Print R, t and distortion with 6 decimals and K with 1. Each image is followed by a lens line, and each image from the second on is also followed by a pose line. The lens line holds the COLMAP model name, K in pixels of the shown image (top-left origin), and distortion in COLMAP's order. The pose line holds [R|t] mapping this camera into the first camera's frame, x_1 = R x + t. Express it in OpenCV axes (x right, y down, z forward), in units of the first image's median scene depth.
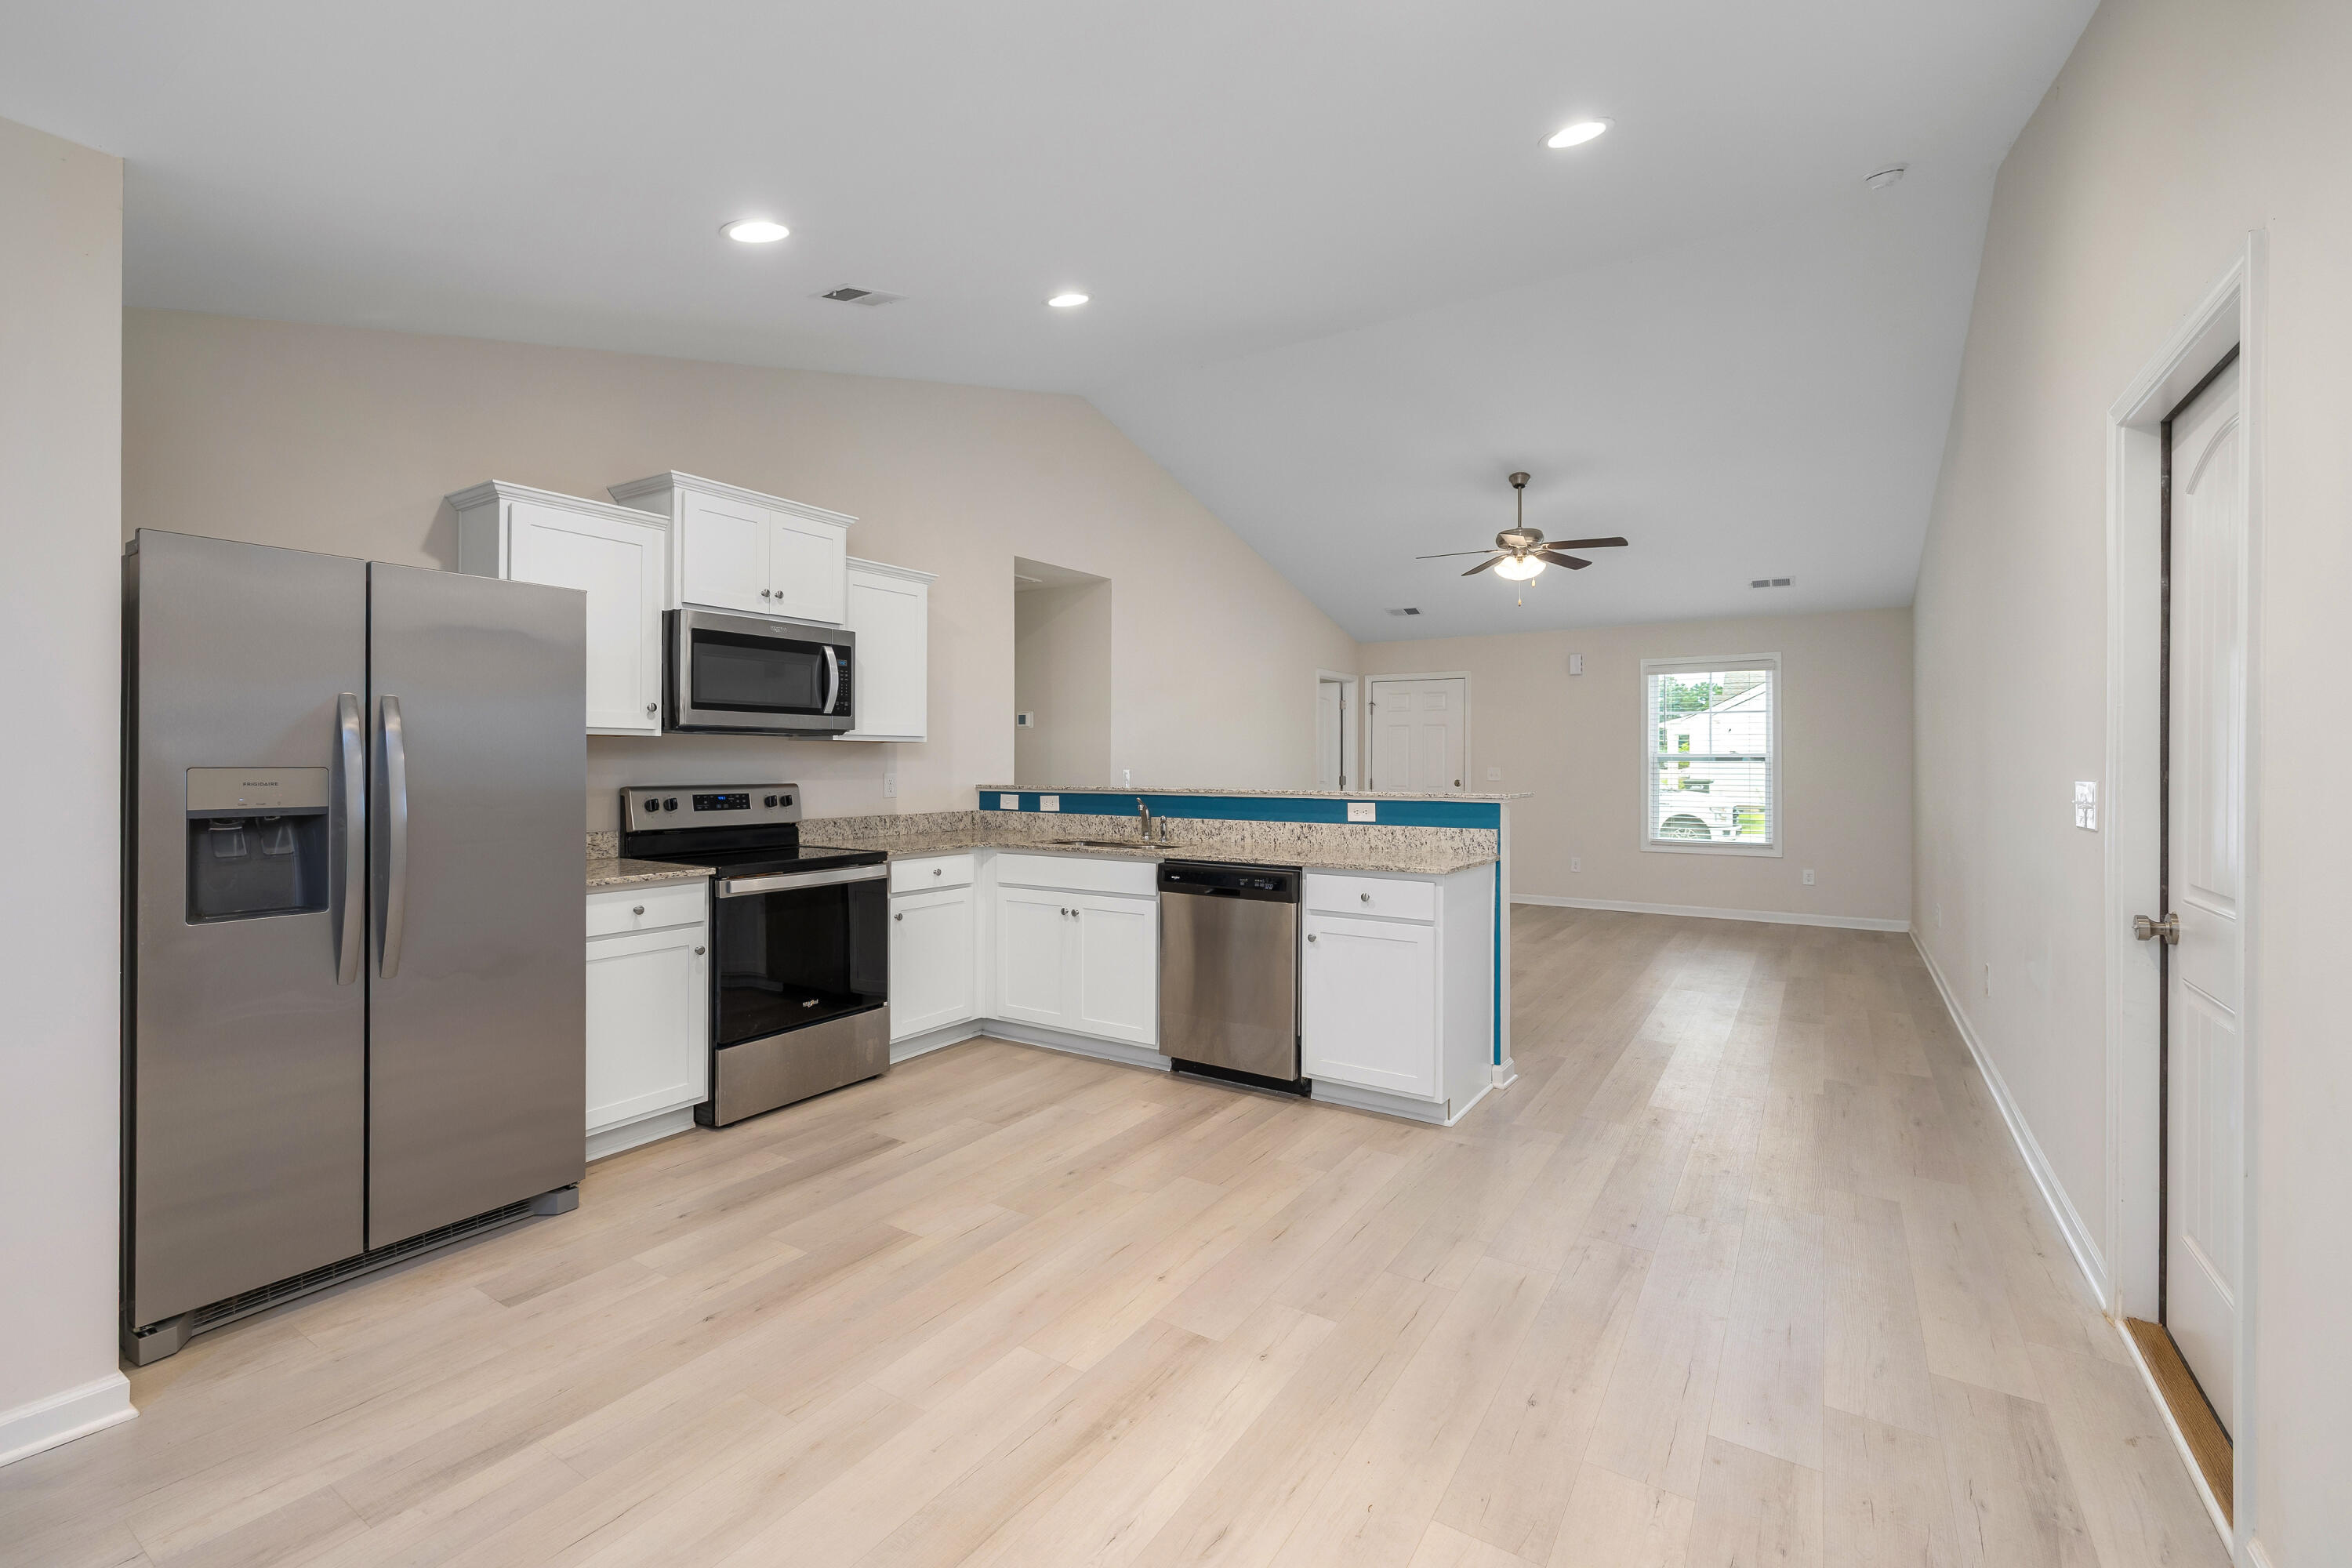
lens RADIAL K [[1015.9, 0, 1168.4], [0, 1015.9, 762.9], [0, 0, 1]] dist [0.003310, -0.000216]
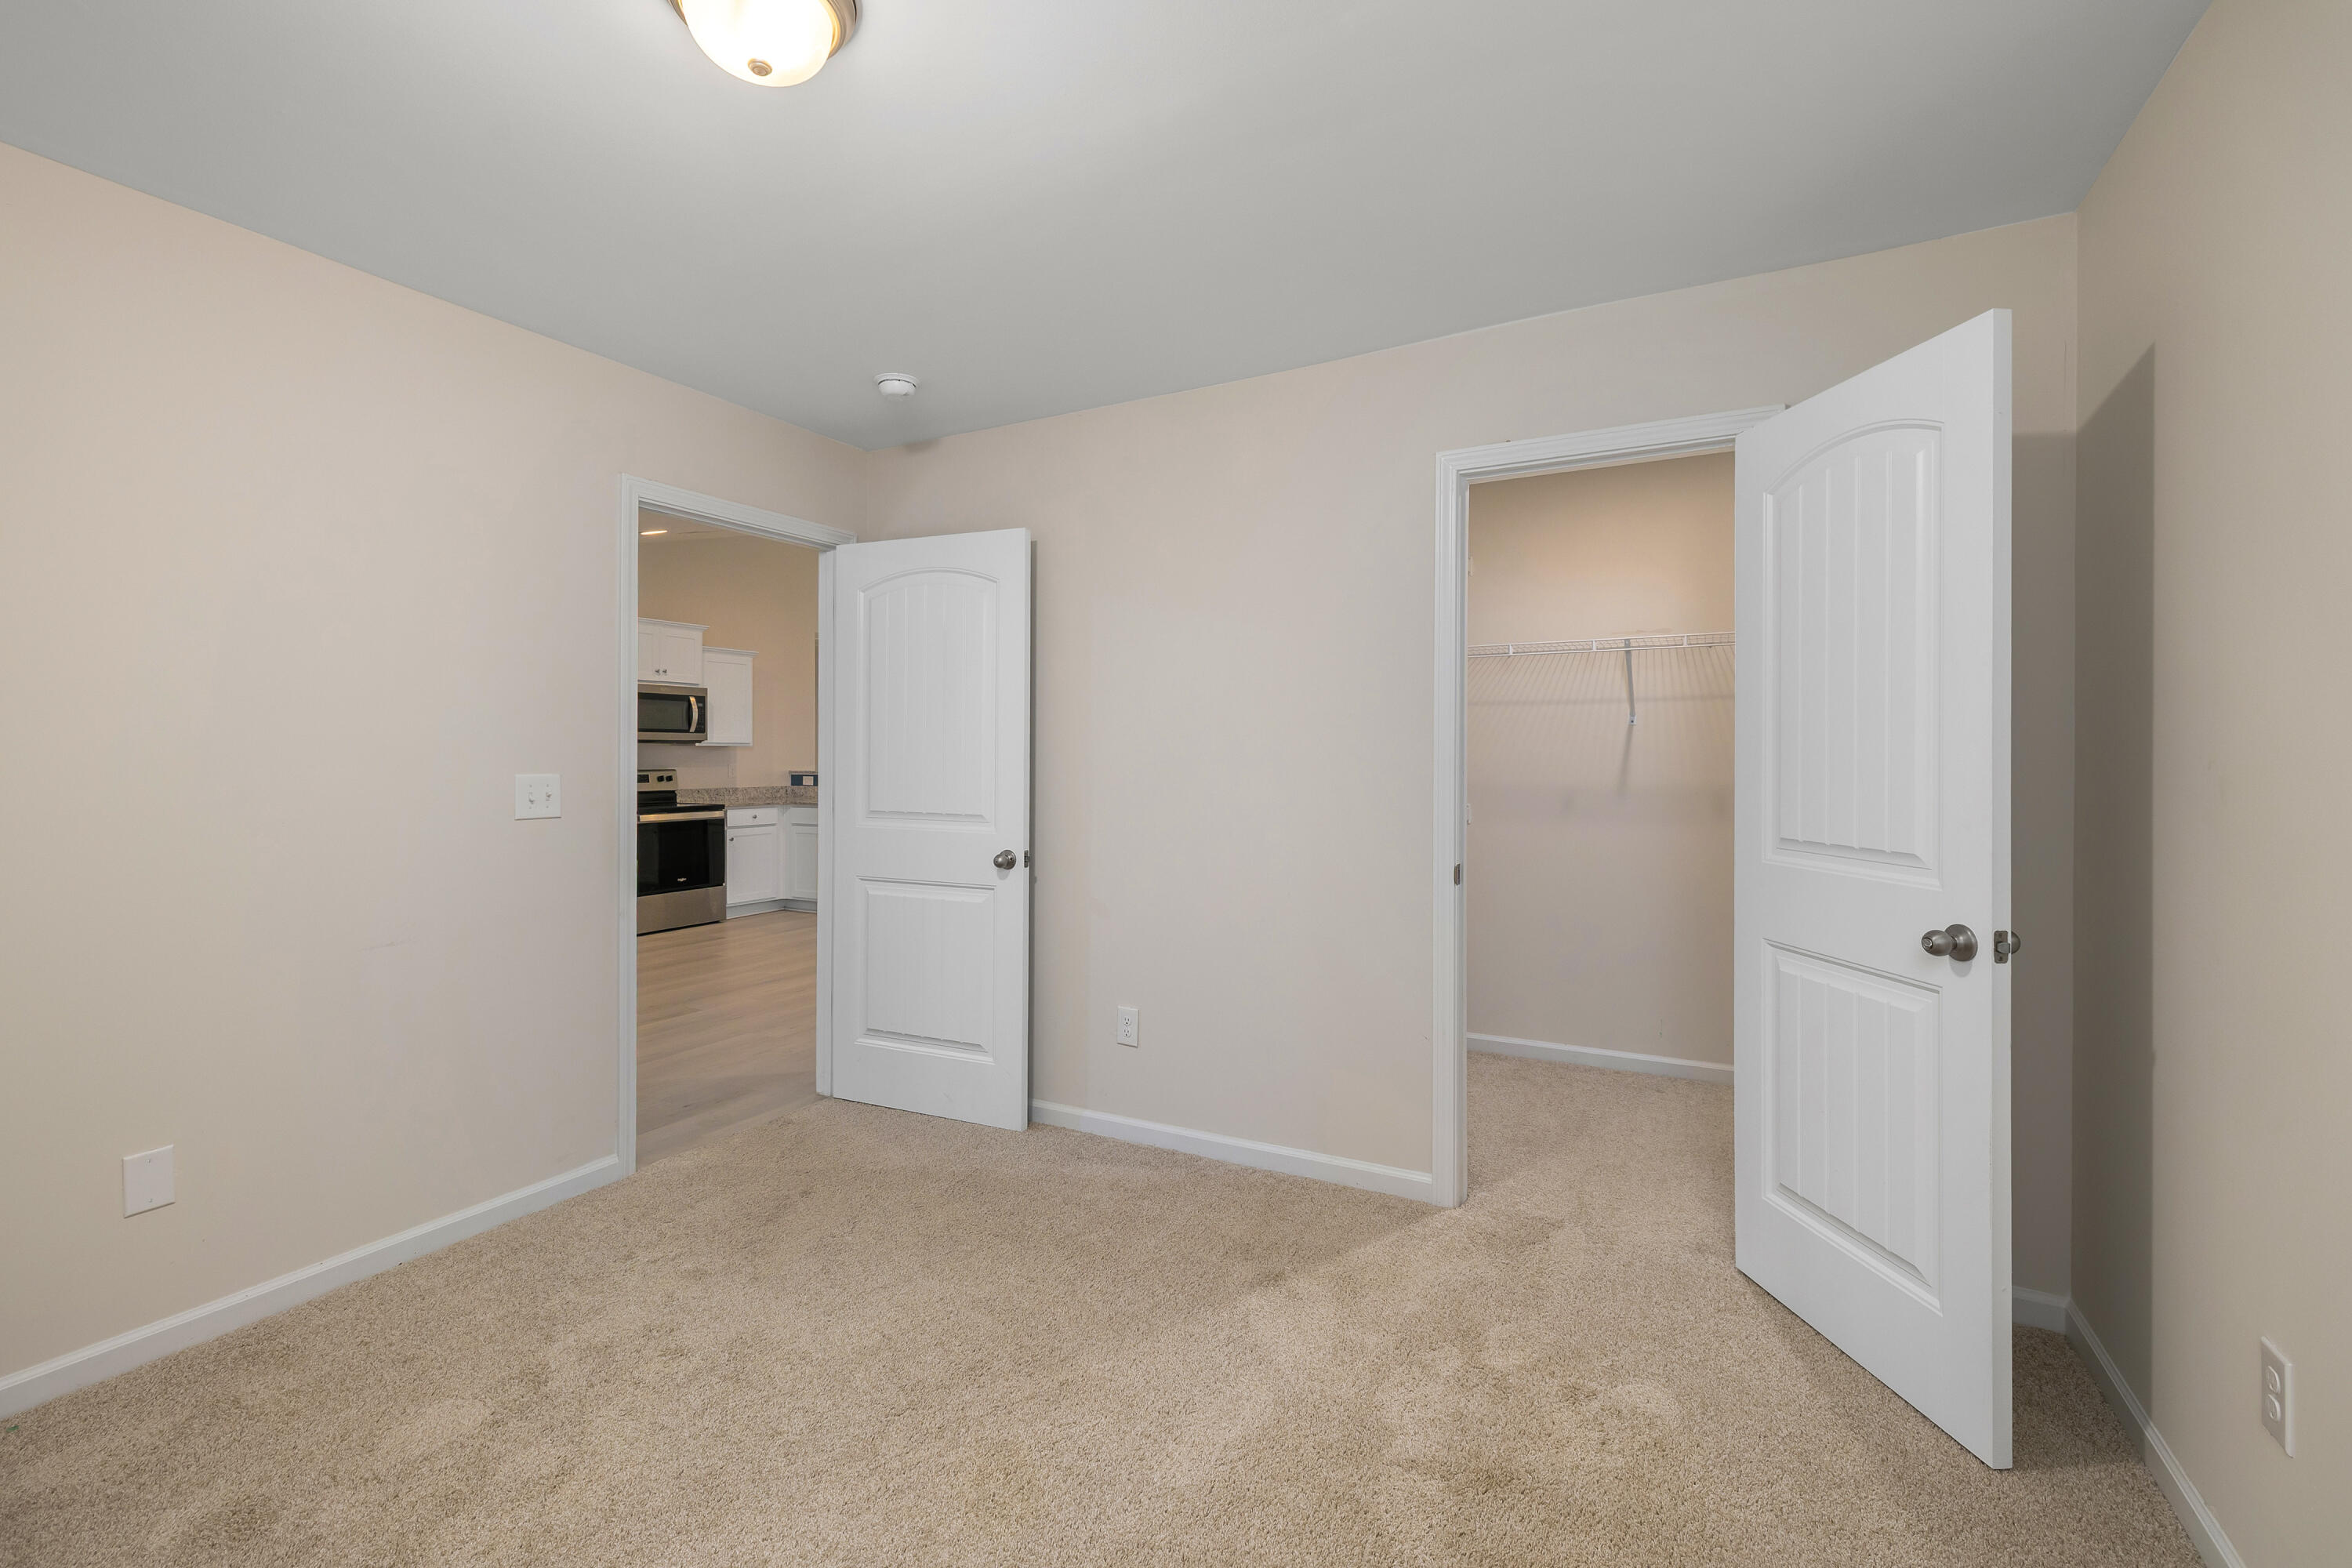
lens RADIAL K [[1015.9, 0, 1173.2], [0, 1015.9, 760.8], [0, 0, 1]] dist [0.003310, -0.000216]
pose [[0.995959, -0.000993, 0.089799, 0.390962], [0.000712, 0.999995, 0.003160, 0.000168], [-0.089801, -0.003084, 0.995955, -0.975622]]
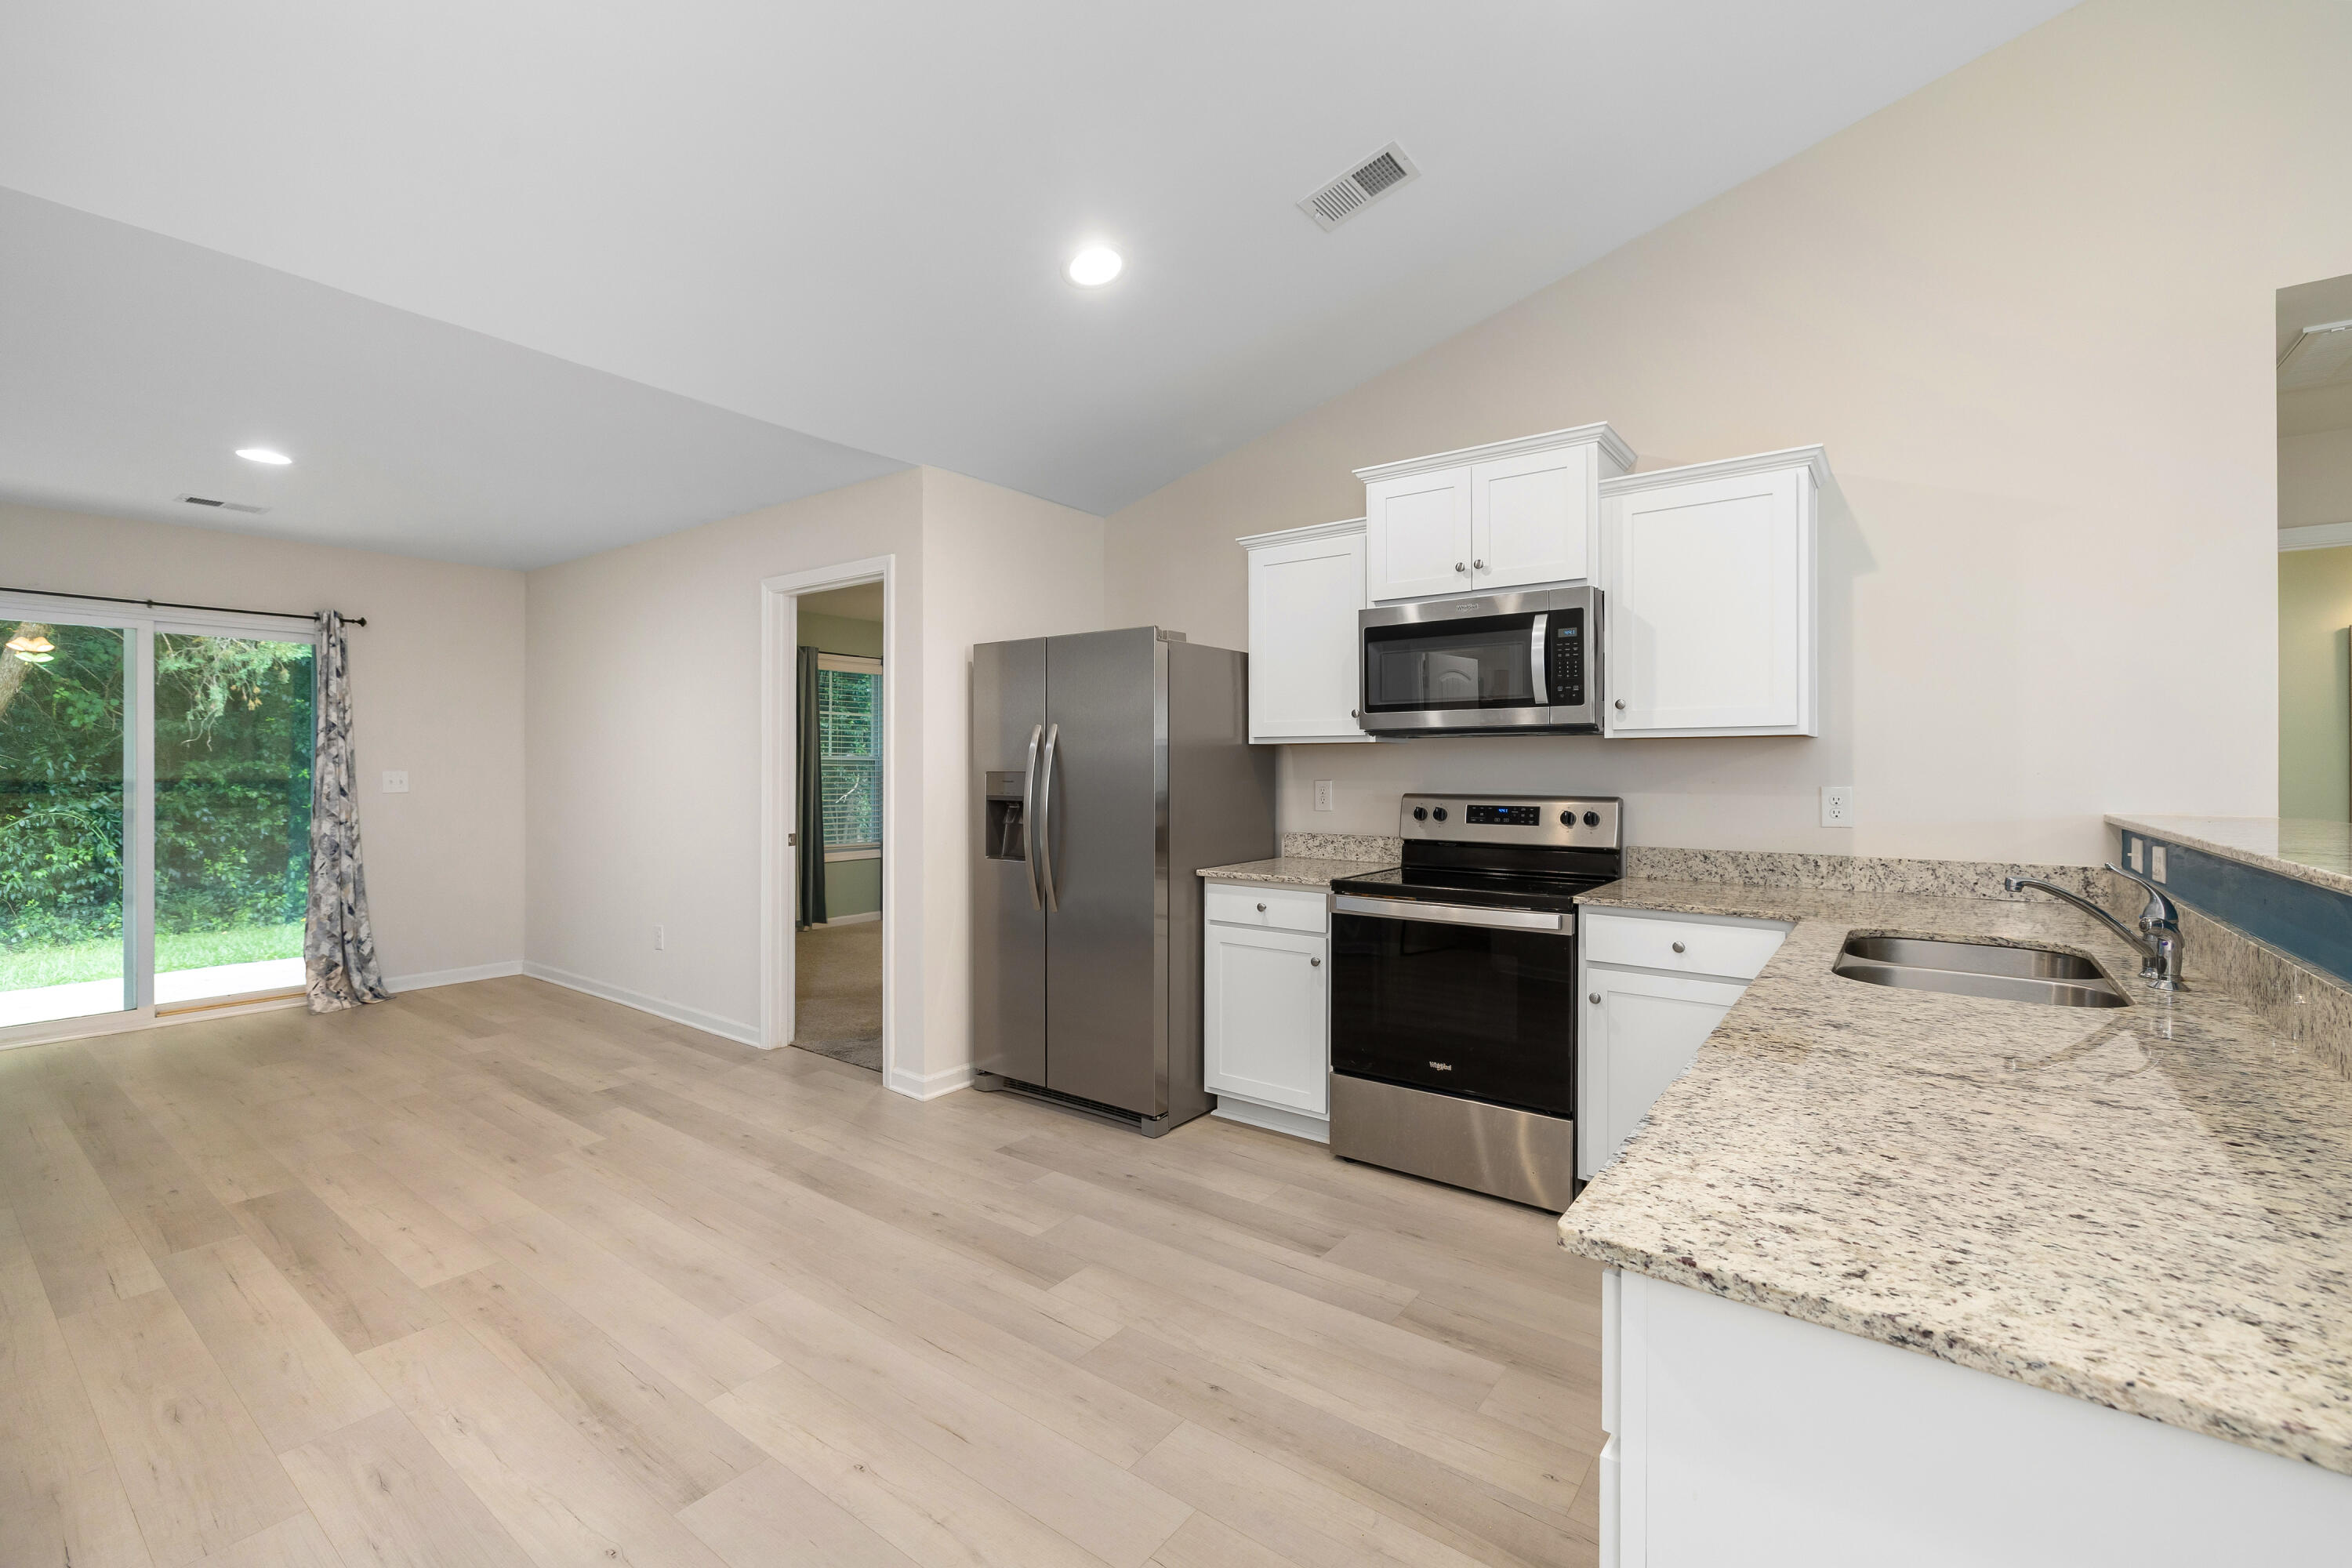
lens RADIAL K [[1015.9, 0, 1175.6], [0, 1015.9, 770.2], [0, 0, 1]] dist [0.003310, -0.000216]
pose [[-0.078410, 0.001266, -0.996920, 0.439859], [0.000020, 0.999999, 0.001268, -0.000635], [0.996921, 0.000079, -0.078410, 0.795582]]
